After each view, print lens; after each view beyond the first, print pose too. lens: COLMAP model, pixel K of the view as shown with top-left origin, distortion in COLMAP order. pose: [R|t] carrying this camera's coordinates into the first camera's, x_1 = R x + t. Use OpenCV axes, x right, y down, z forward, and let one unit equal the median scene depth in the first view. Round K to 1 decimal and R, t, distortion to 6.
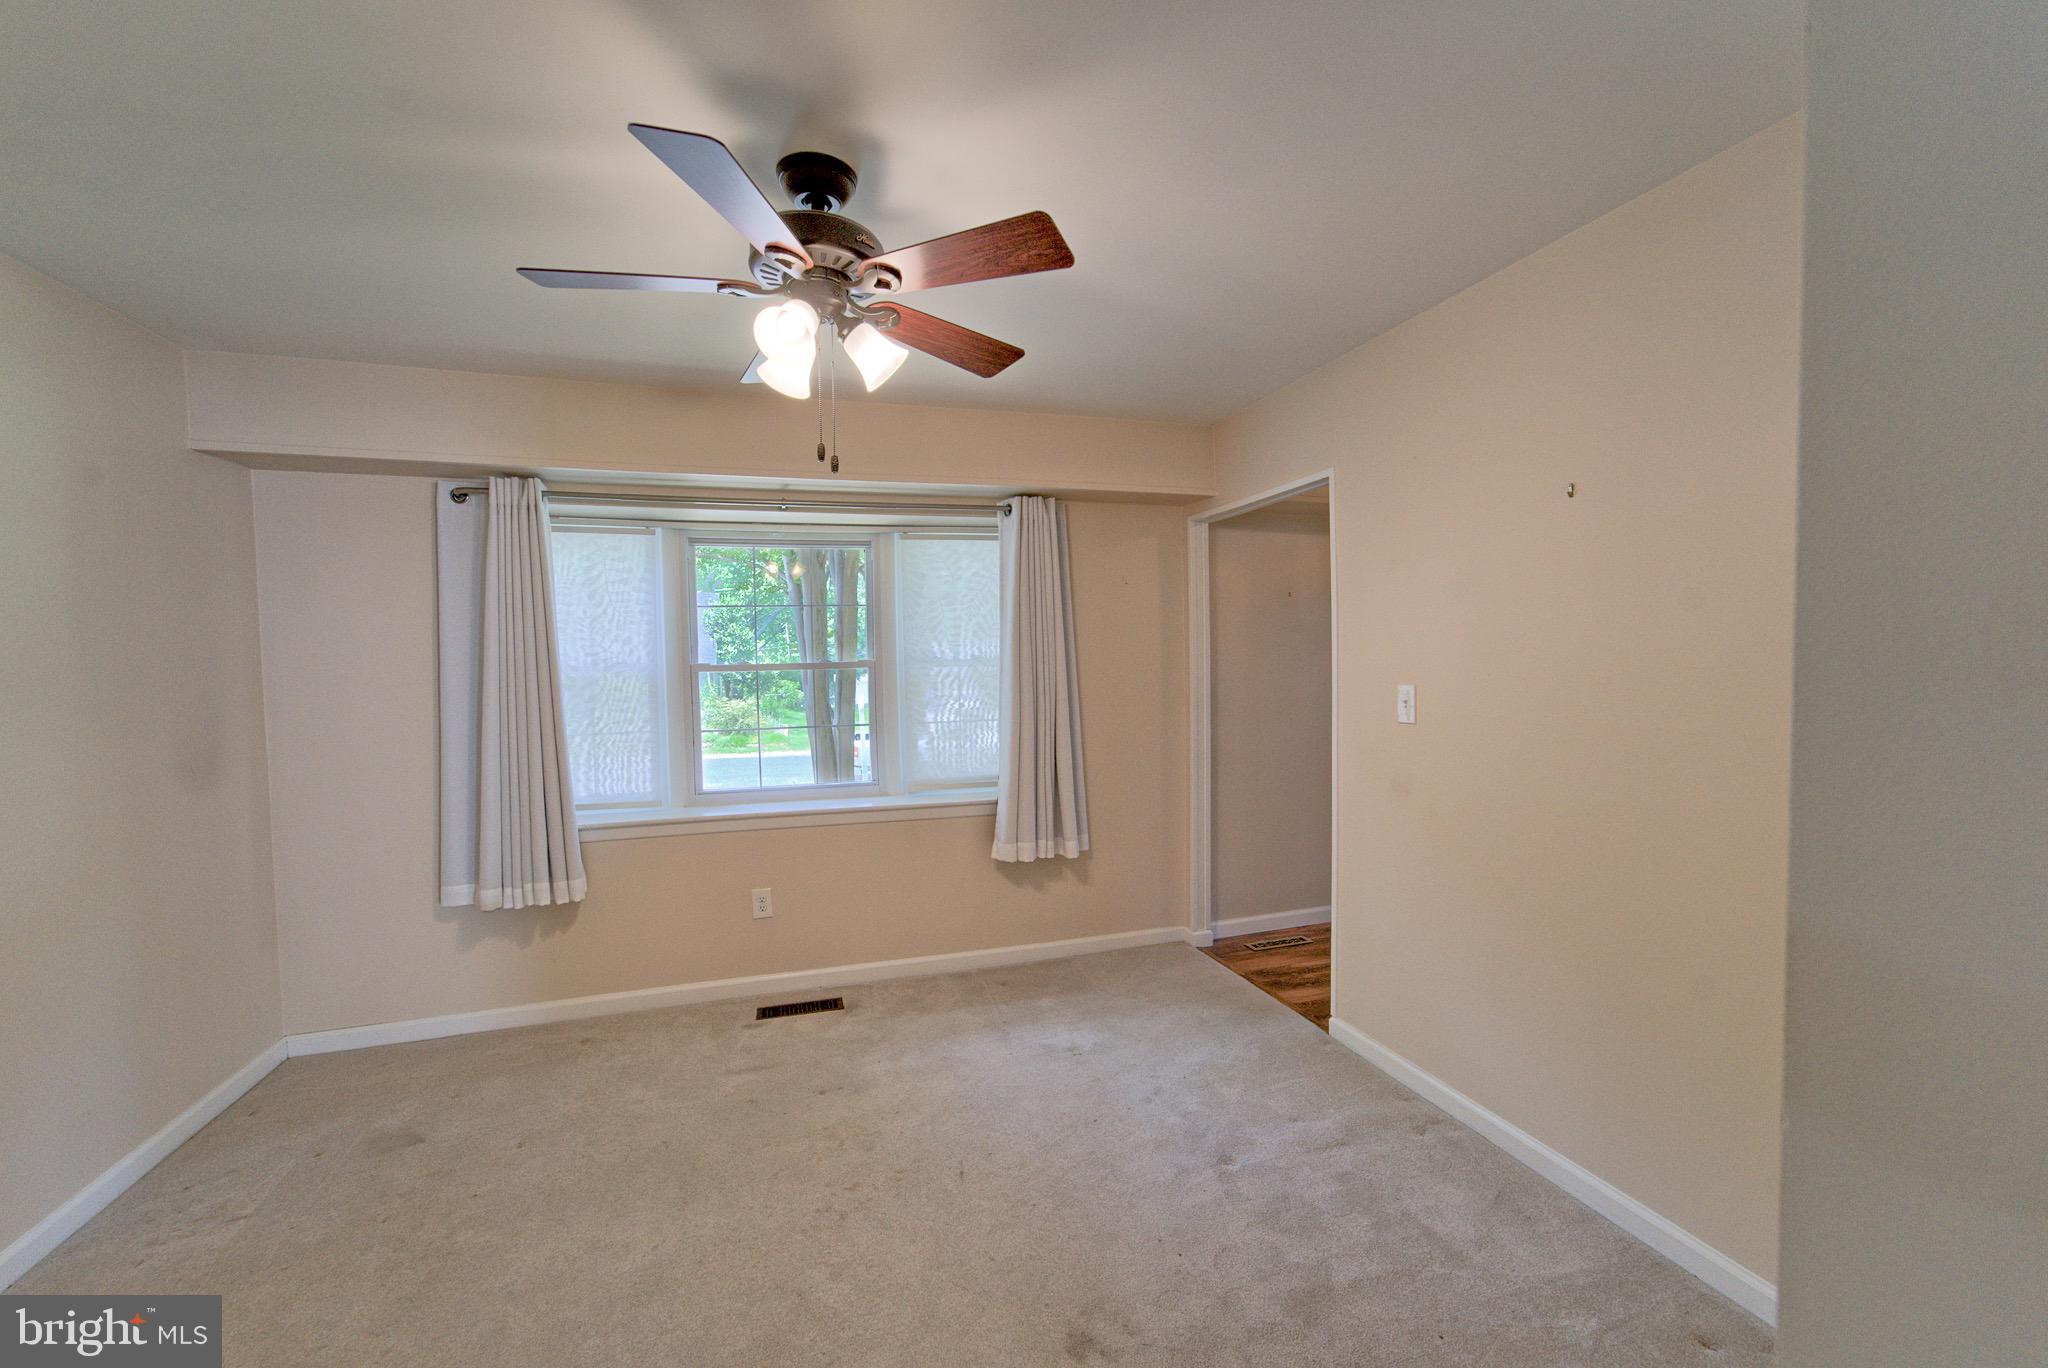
lens RADIAL K [[832.9, 0, 1004.4], [0, 832.9, 684.9], [0, 0, 1]] dist [-0.007229, 0.001174]
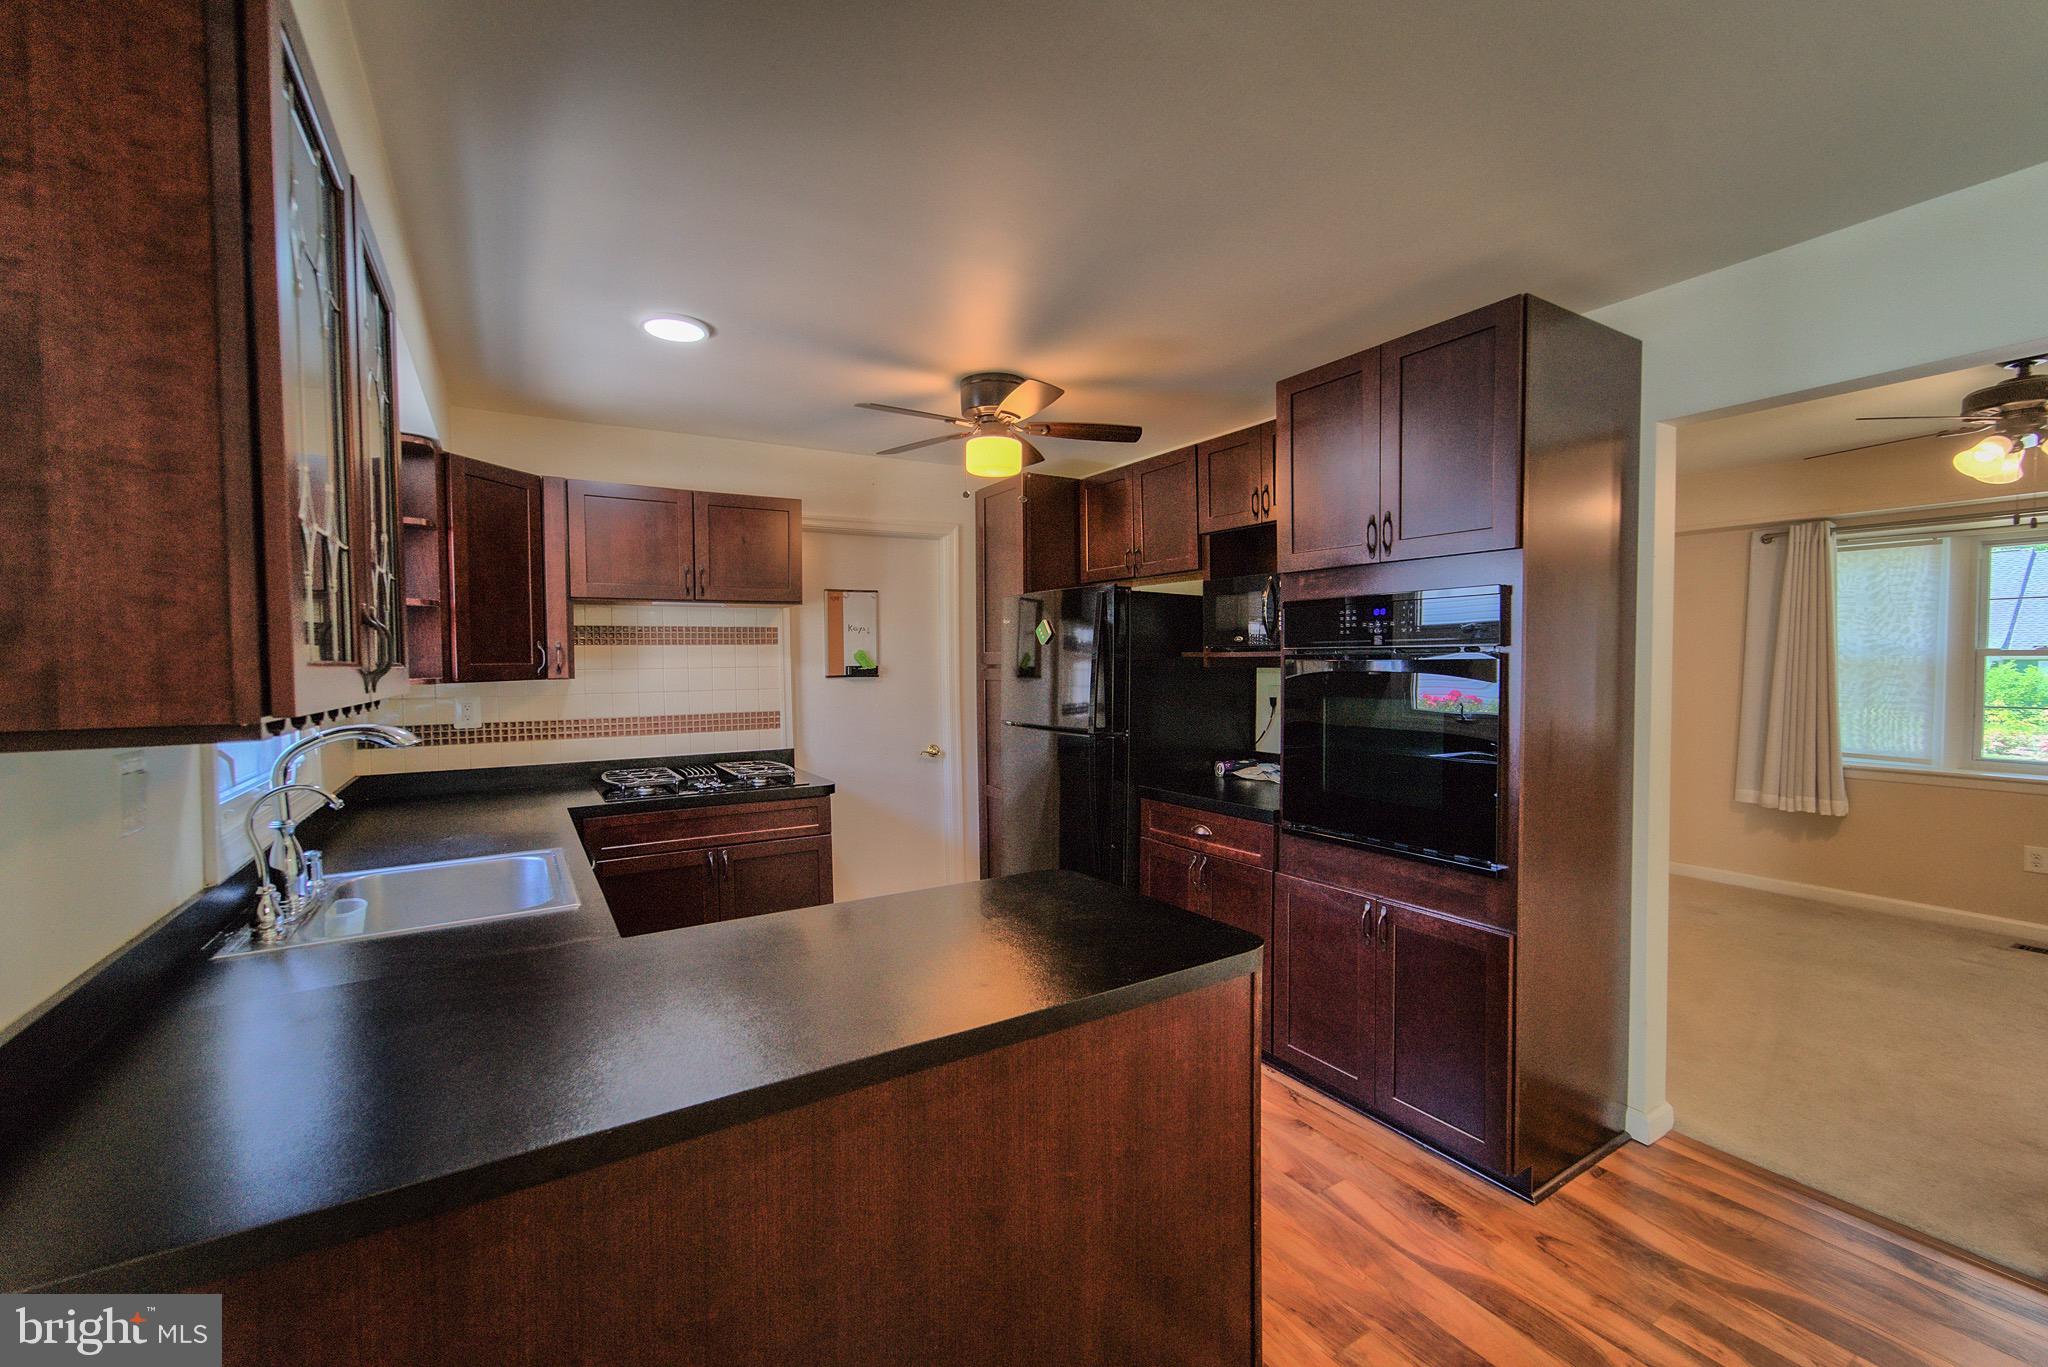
lens RADIAL K [[832.9, 0, 1036.9], [0, 832.9, 700.5], [0, 0, 1]] dist [-0.007229, 0.001174]
pose [[0.267866, 0.064622, -0.961287, 0.458178], [-0.022342, 0.997896, 0.060858, 0.007570], [0.963197, 0.005175, 0.268746, -0.686784]]
